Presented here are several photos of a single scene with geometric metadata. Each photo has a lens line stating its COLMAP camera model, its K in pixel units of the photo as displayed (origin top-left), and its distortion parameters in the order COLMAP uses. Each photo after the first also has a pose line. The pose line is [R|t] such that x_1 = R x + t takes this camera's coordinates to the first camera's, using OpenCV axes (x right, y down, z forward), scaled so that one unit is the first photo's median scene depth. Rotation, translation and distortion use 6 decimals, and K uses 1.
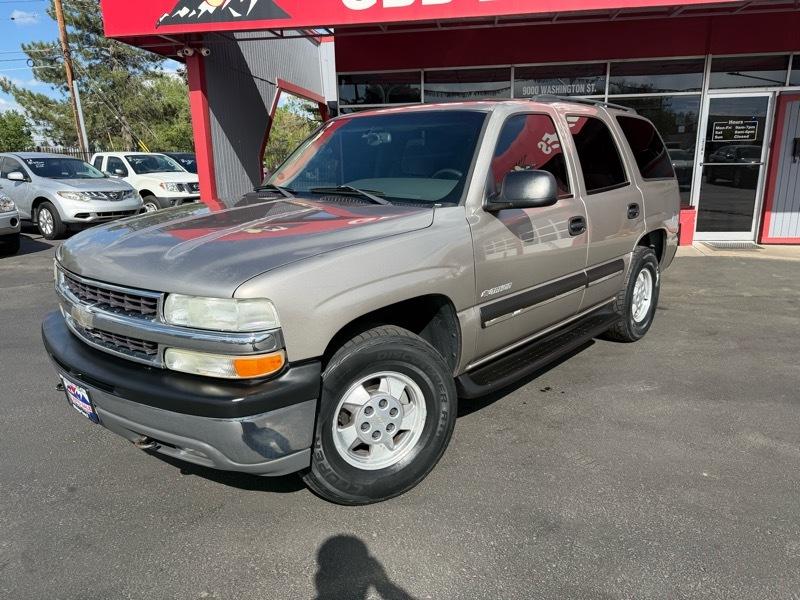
lens RADIAL K [[590.0, 0, 408.6], [0, 590.0, 301.4], [0, 0, 1]] dist [0.003893, -0.019141]
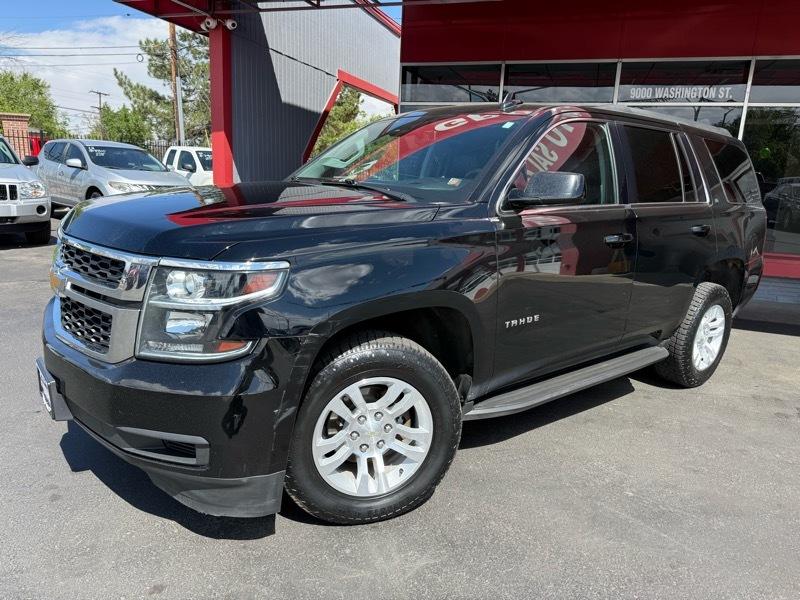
lens RADIAL K [[590.0, 0, 398.6], [0, 590.0, 302.1], [0, 0, 1]] dist [0.003893, -0.019141]
pose [[0.979159, 0.103385, -0.174812, 0.047296], [-0.107359, 0.994130, -0.013405, -0.031748], [0.172400, 0.031893, 0.984511, 0.153876]]
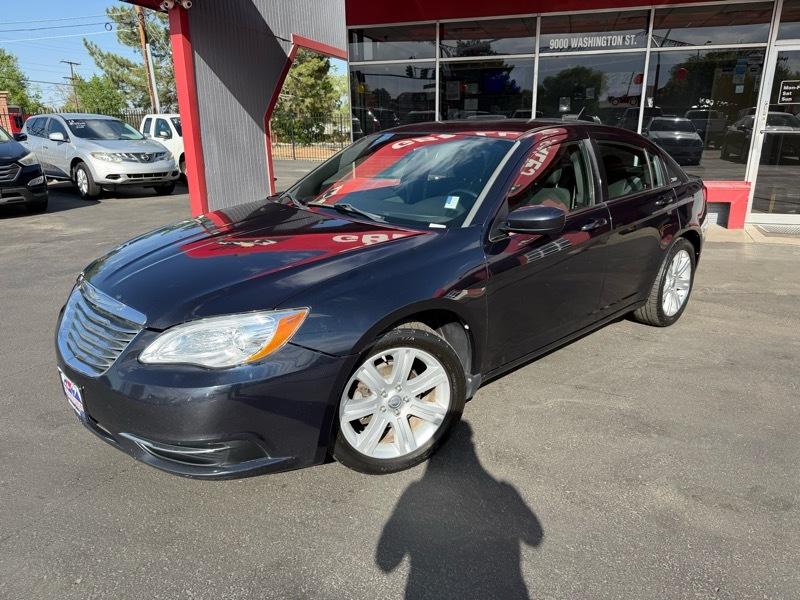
lens RADIAL K [[590.0, 0, 400.6], [0, 590.0, 308.3], [0, 0, 1]] dist [0.003893, -0.019141]
pose [[0.985979, 0.058041, -0.156452, 0.109417], [-0.047933, 0.996558, 0.067630, -0.012191], [0.159839, -0.059183, 0.985367, 0.064913]]
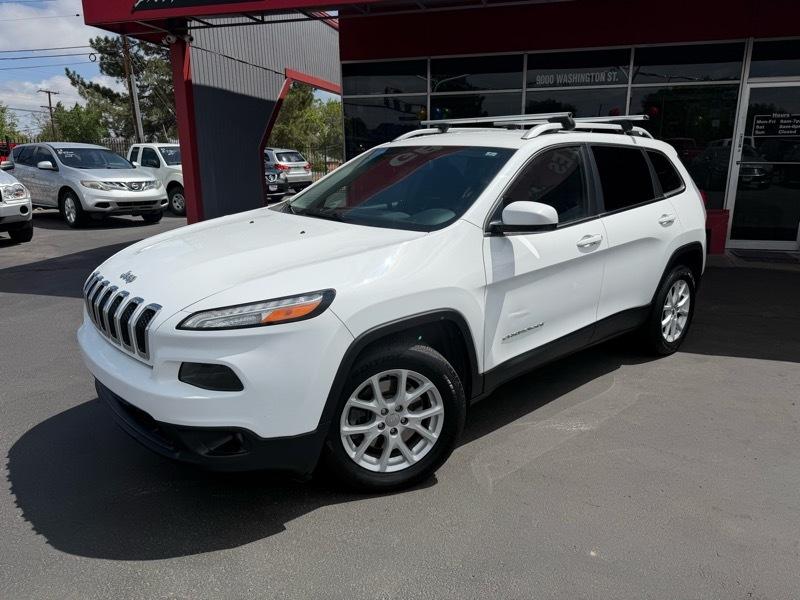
lens RADIAL K [[590.0, 0, 402.7], [0, 590.0, 301.2], [0, 0, 1]] dist [0.003893, -0.019141]
pose [[0.992116, 0.041778, -0.118153, 0.089285], [-0.040968, 0.999117, 0.009271, -0.010590], [0.118436, -0.004357, 0.992952, 0.051161]]
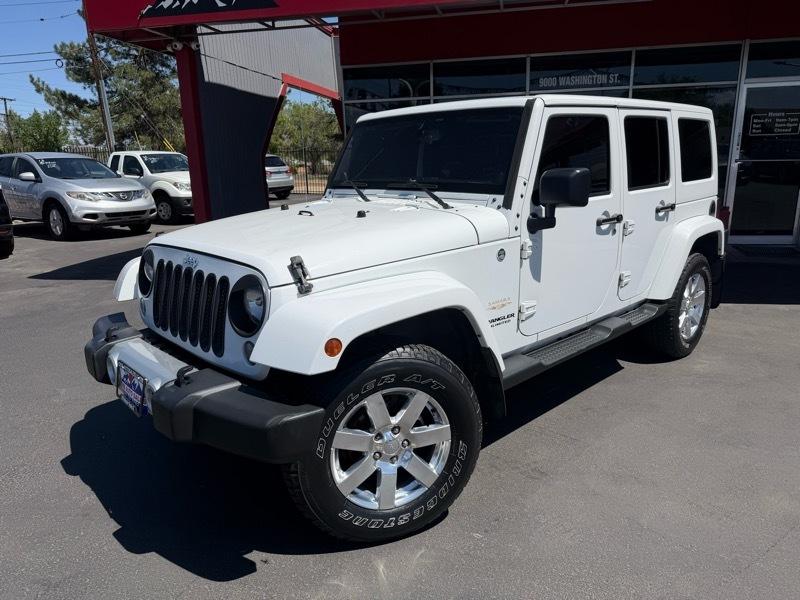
lens RADIAL K [[590.0, 0, 406.0], [0, 590.0, 303.0], [0, 0, 1]] dist [0.003893, -0.019141]
pose [[0.998035, 0.008609, -0.062069, 0.036482], [-0.008078, 0.999929, 0.008806, -0.013706], [0.062140, -0.008287, 0.998033, 0.047317]]
